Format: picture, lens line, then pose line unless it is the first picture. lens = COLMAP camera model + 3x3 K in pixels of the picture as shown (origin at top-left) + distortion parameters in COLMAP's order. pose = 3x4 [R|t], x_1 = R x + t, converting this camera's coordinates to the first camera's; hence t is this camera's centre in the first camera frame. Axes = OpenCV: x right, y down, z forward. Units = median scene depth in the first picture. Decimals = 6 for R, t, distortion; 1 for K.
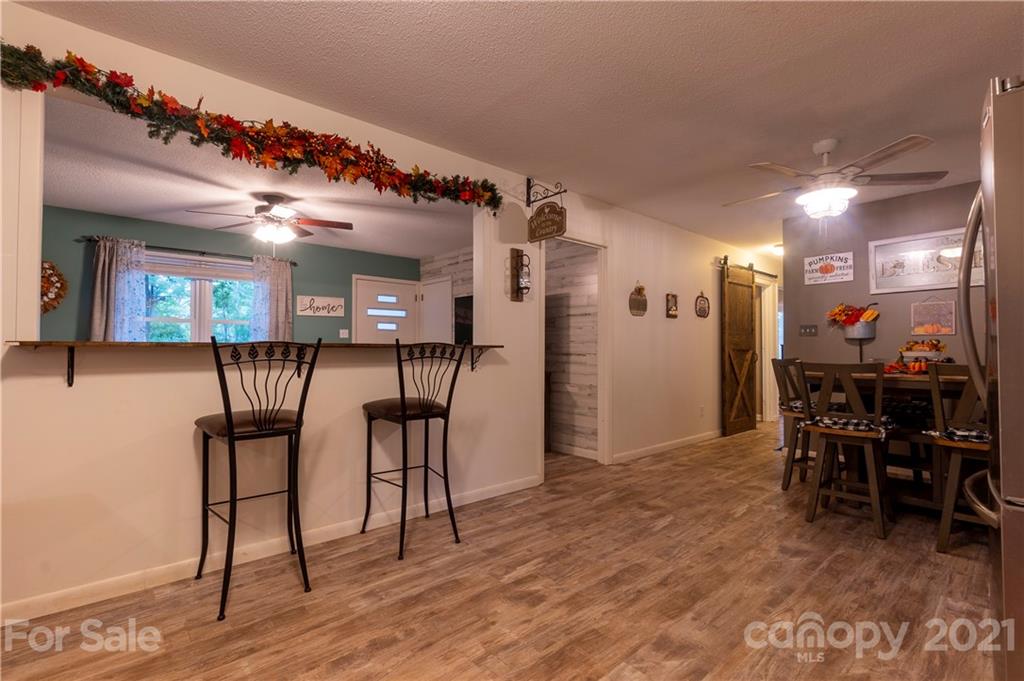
lens RADIAL K [[454.5, 0, 500.0], [0, 454.5, 341.0], [0, 0, 1]] dist [-0.000567, -0.000123]
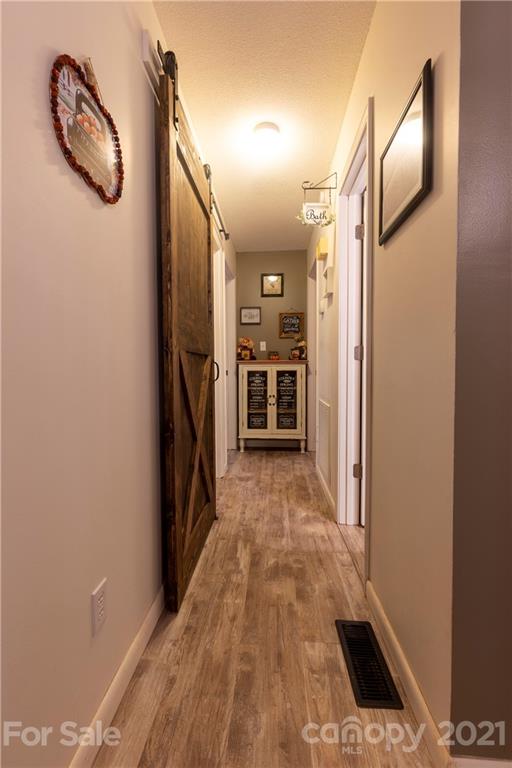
lens RADIAL K [[341.8, 0, 256.0], [0, 341.8, 384.0], [0, 0, 1]] dist [-0.002941, -0.000328]
pose [[0.678754, -0.040395, 0.733254, 0.558251], [-0.006461, 0.998119, 0.060967, 0.046689], [-0.734338, -0.046119, 0.677216, 1.232878]]
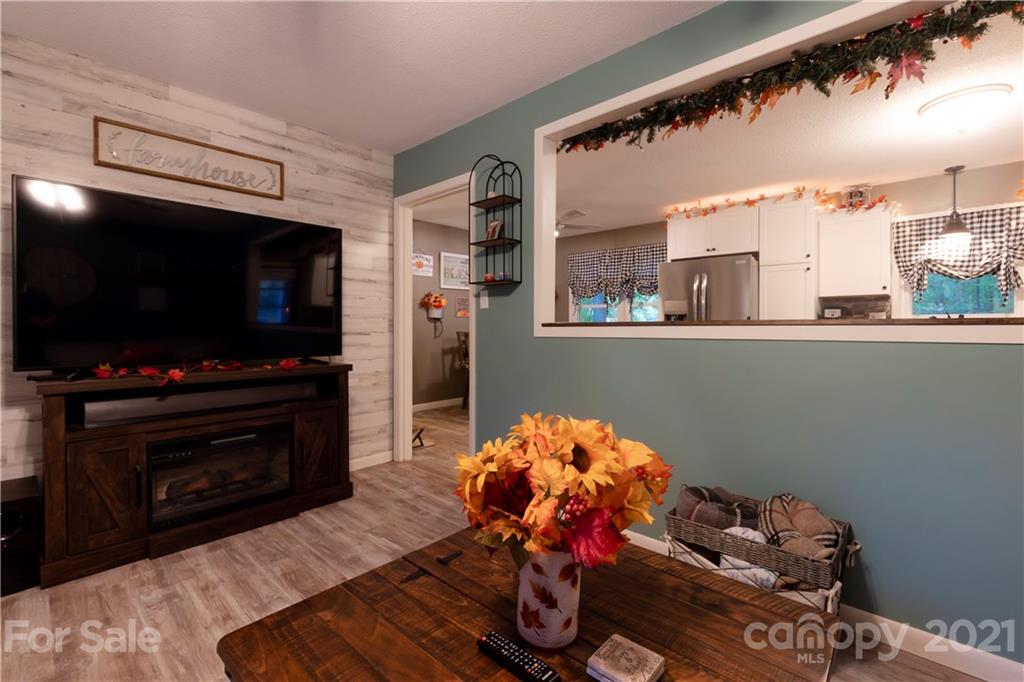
lens RADIAL K [[452.0, 0, 517.2], [0, 452.0, 331.1], [0, 0, 1]] dist [-0.003034, -0.000125]
pose [[-0.132520, -0.014796, 0.991070, -0.760651], [-0.018937, 0.999744, 0.012393, 0.015265], [-0.990999, -0.017126, -0.132766, 1.072883]]
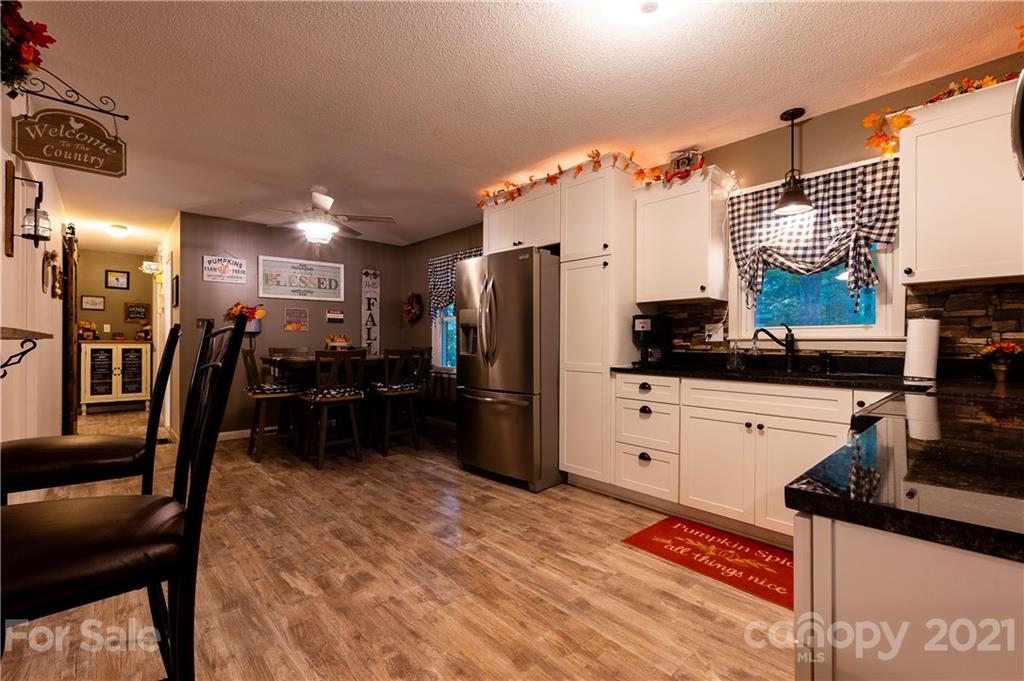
lens RADIAL K [[452.2, 0, 524.6], [0, 452.2, 342.0], [0, 0, 1]] dist [-0.007052, -0.000422]
pose [[-0.058804, -0.002077, 0.998267, -0.542200], [-0.022432, 0.999748, 0.000759, 0.004468], [-0.998017, -0.022348, -0.058836, 0.378838]]
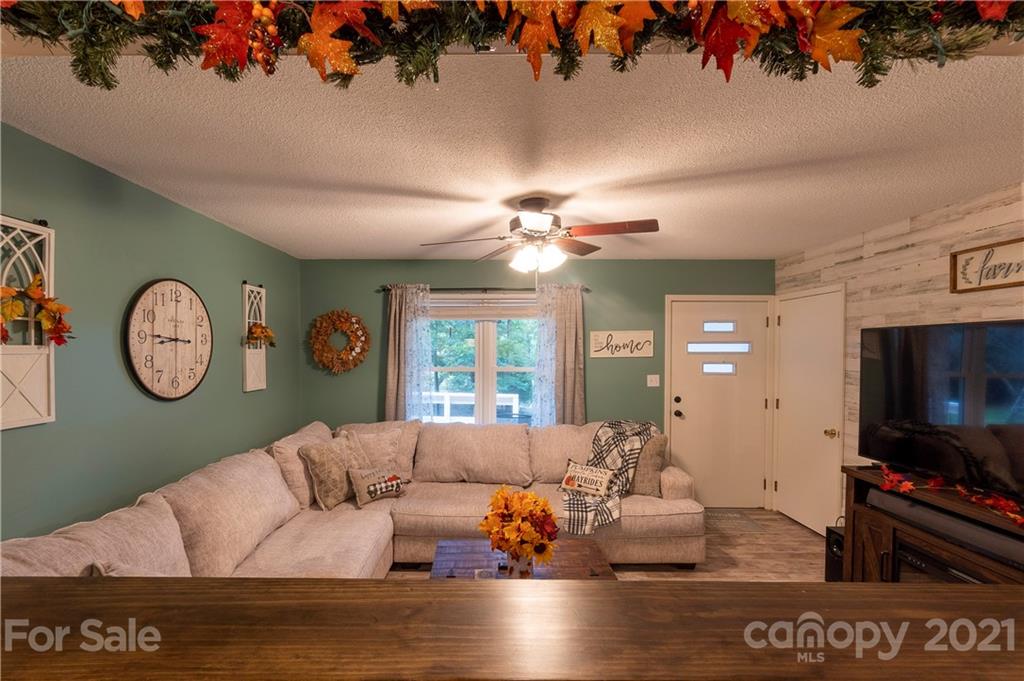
lens RADIAL K [[445.6, 0, 493.1], [0, 445.6, 364.0], [0, 0, 1]] dist [-0.013096, -0.000080]
pose [[0.764213, 0.015771, -0.644771, -0.152856], [0.013225, 0.999108, 0.040113, -0.129098], [0.644828, -0.039182, 0.763323, 0.545295]]
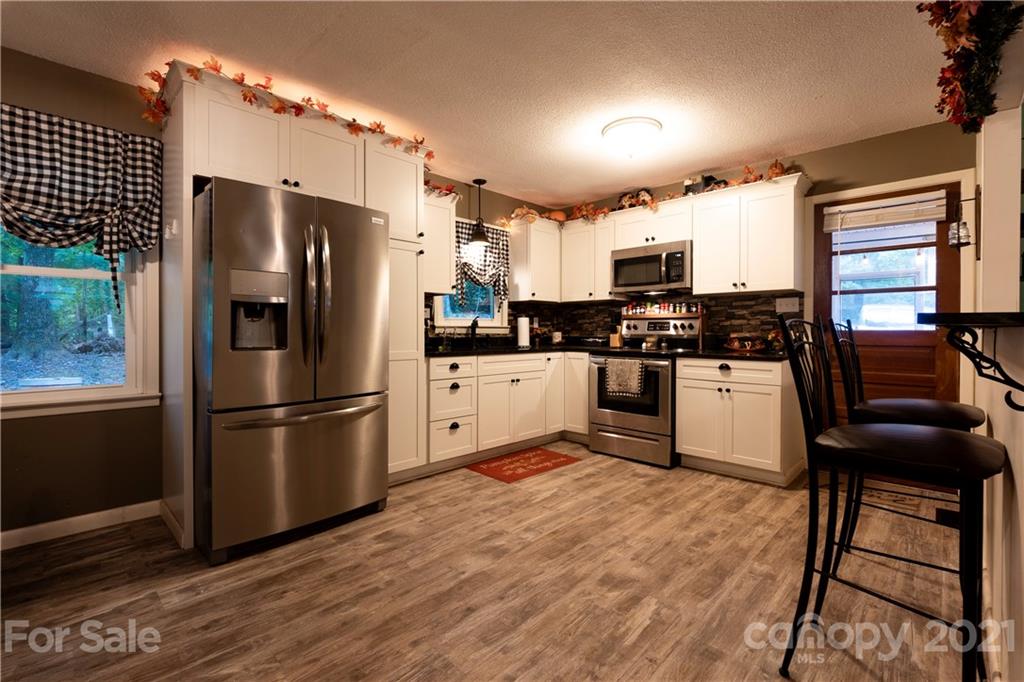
lens RADIAL K [[467.2, 0, 514.3], [0, 467.2, 332.5], [0, 0, 1]] dist [0.001710, 0.000597]
pose [[-0.992777, -0.004293, -0.119900, 0.221932], [-0.002998, 0.999935, -0.010979, 0.018276], [0.119939, -0.010540, -0.992725, 1.088390]]
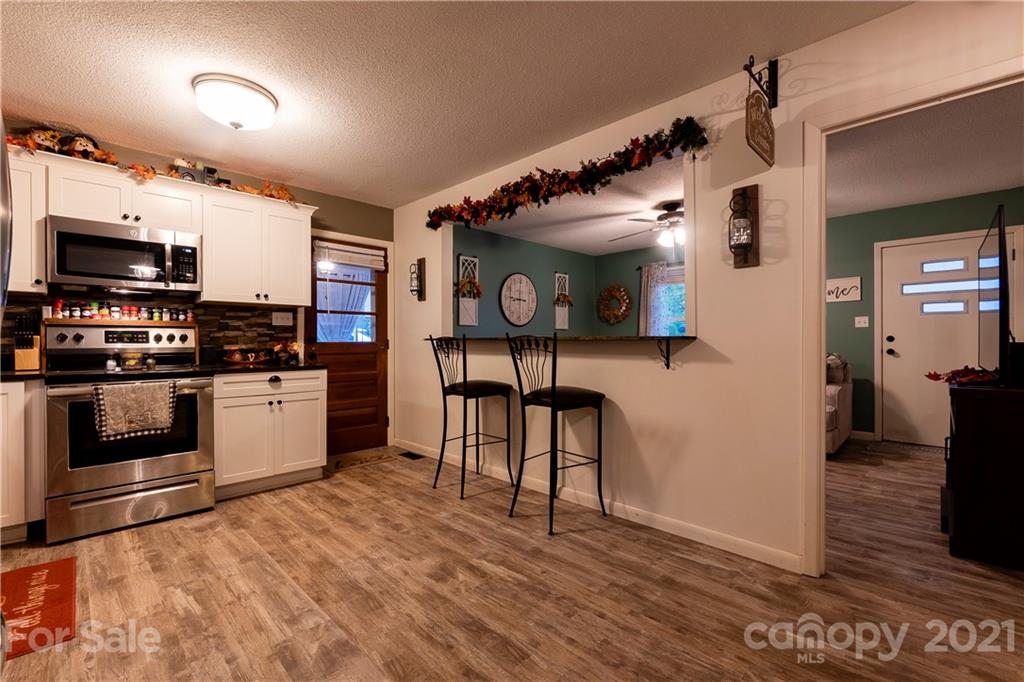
lens RADIAL K [[438.3, 0, 521.2], [0, 438.3, 342.2], [0, 0, 1]] dist [-0.002645, 0.000074]
pose [[0.106741, -0.002374, -0.994284, 0.608267], [0.020345, 0.999793, -0.000203, 0.012989], [0.994079, -0.020207, 0.106768, 0.592775]]
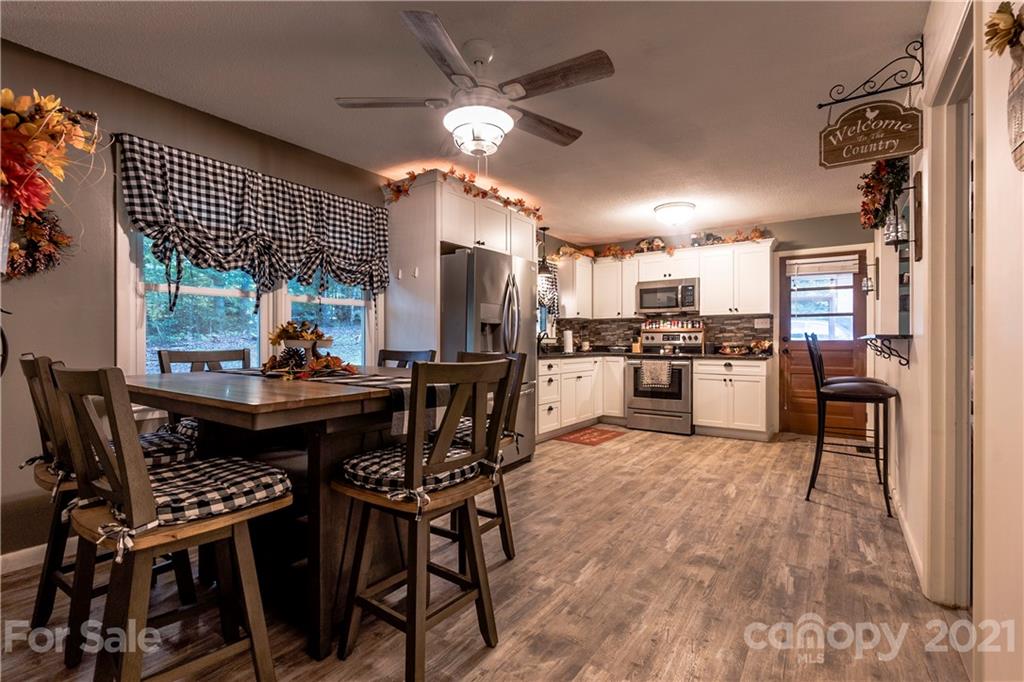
lens RADIAL K [[477.8, 0, 512.0], [0, 477.8, 341.0], [0, 0, 1]] dist [-0.002512, -0.000249]
pose [[-0.962812, -0.003753, -0.270145, 0.711489], [0.000850, 0.999857, -0.016918, 0.028378], [0.270170, -0.016518, -0.962671, 1.421174]]
